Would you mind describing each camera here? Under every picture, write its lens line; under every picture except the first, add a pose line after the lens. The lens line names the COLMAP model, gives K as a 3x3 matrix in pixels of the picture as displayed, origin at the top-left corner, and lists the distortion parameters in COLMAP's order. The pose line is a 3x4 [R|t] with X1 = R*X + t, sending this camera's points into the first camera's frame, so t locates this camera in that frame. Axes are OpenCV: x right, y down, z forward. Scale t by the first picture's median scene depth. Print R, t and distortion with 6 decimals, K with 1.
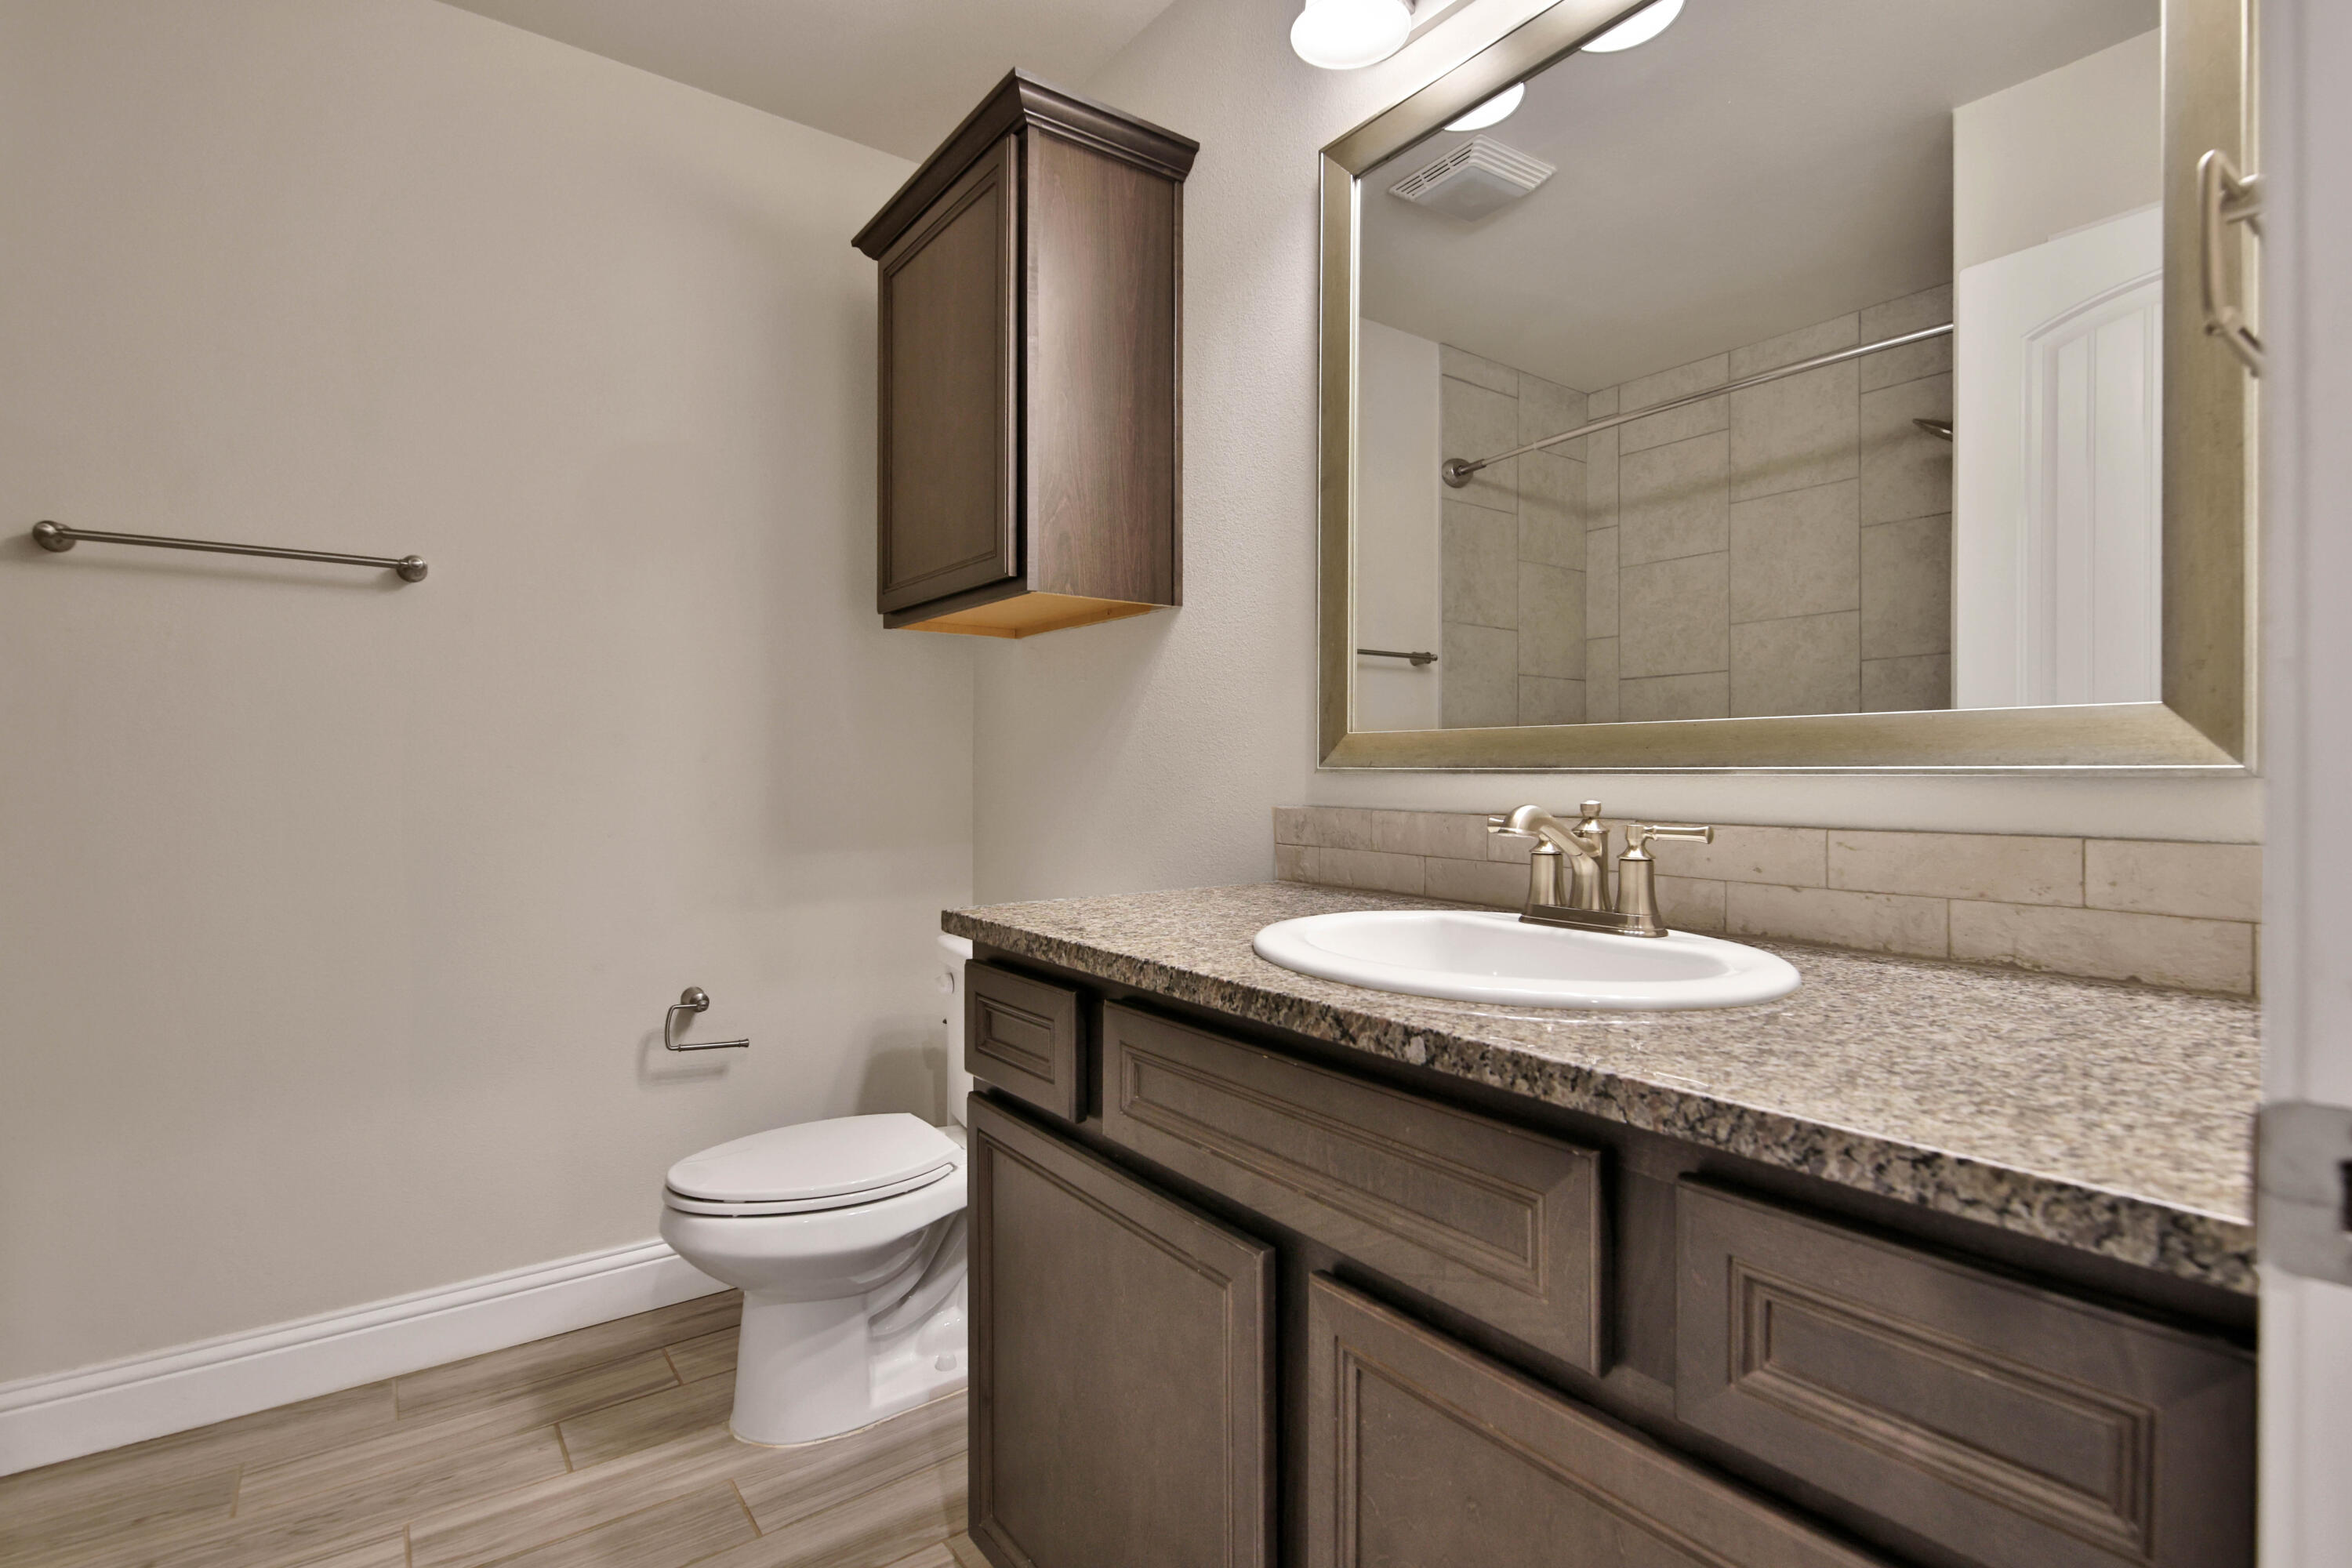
lens RADIAL K [[1086.0, 0, 1181.4], [0, 1086.0, 774.7], [0, 0, 1]] dist [-0.007711, -0.007336]
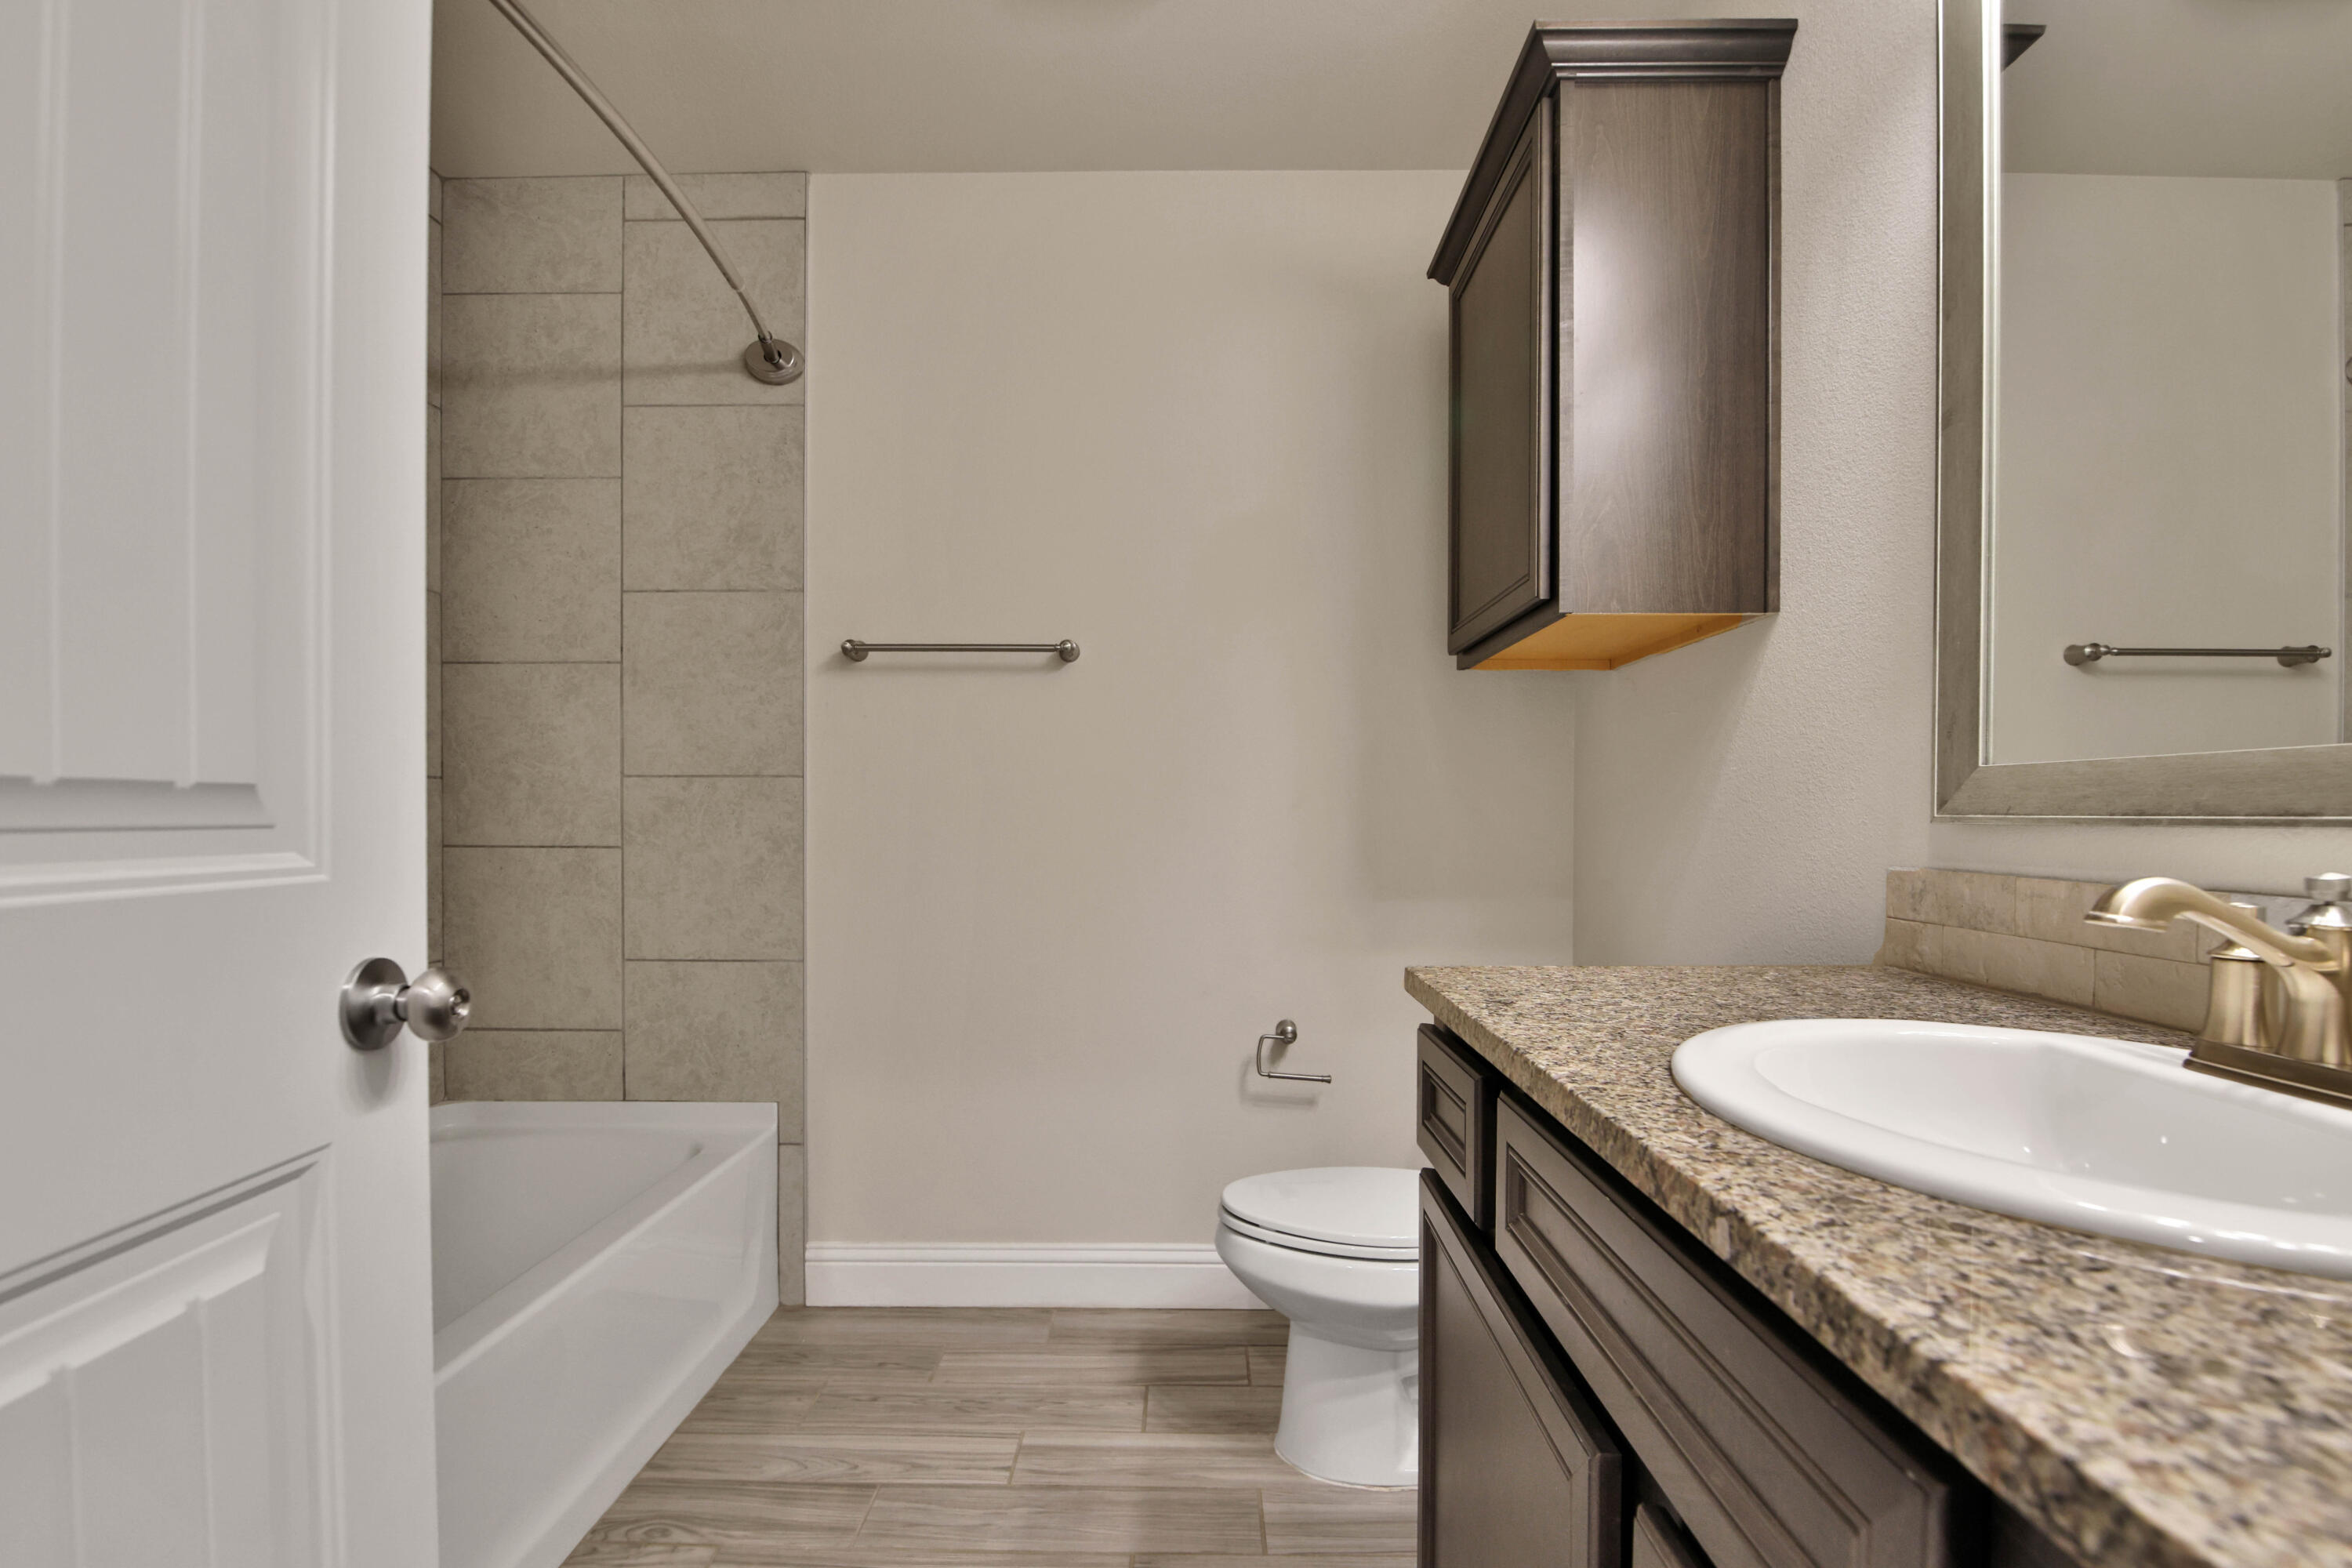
lens RADIAL K [[1086.0, 0, 1137.5], [0, 1086.0, 836.7], [0, 0, 1]] dist [-0.007711, -0.007336]
pose [[0.795525, 0.013318, -0.605775, 0.115342], [-0.005262, 0.999873, 0.015071, -0.000497], [0.605898, -0.008802, 0.795493, 0.088354]]
